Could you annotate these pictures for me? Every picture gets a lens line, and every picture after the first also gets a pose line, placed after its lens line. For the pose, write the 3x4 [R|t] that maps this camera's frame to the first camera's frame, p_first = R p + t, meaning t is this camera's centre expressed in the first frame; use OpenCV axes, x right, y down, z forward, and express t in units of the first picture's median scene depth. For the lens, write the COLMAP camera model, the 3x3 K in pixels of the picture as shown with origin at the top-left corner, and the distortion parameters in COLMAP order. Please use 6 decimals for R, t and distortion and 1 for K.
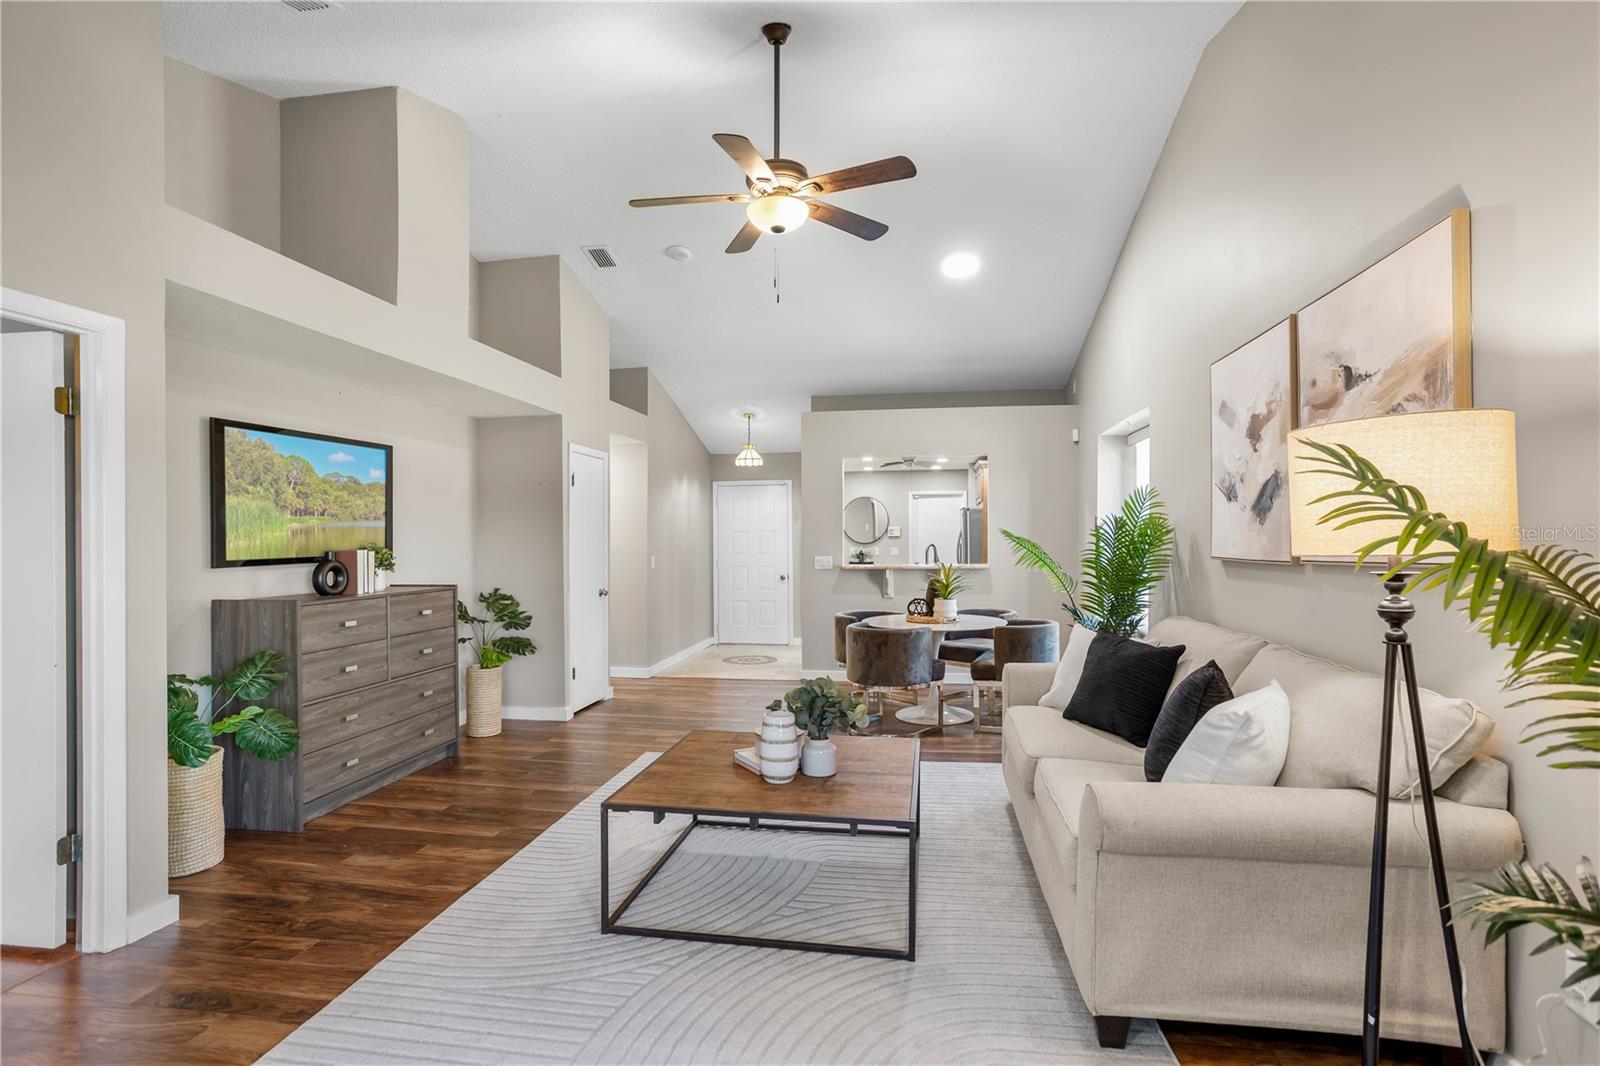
lens RADIAL K [[765.2, 0, 796.6], [0, 765.2, 533.4], [0, 0, 1]] dist [-0.035616, 0.017004]
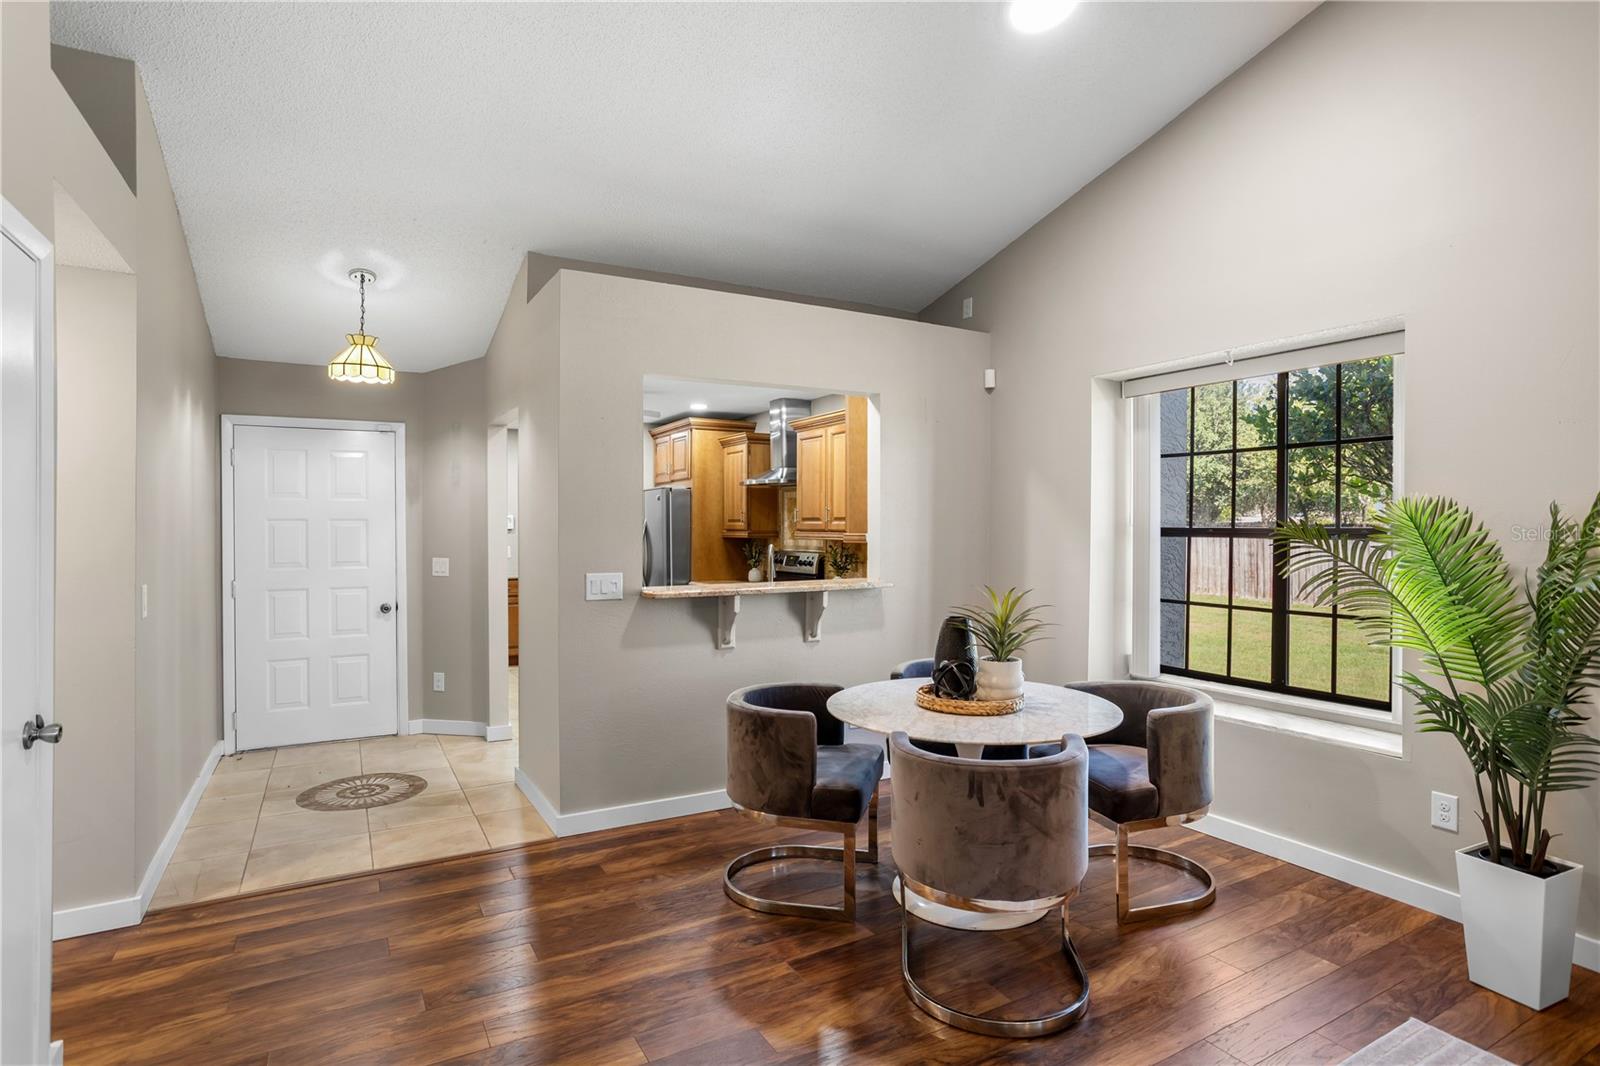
lens RADIAL K [[827.7, 0, 795.9], [0, 827.7, 514.2], [0, 0, 1]] dist [-0.036753, 0.018357]
pose [[0.784131, 0.013701, 0.620444, -0.314158], [-0.006783, 0.999886, -0.013506, -0.001694], [-0.620559, 0.006382, 0.784134, 0.828365]]
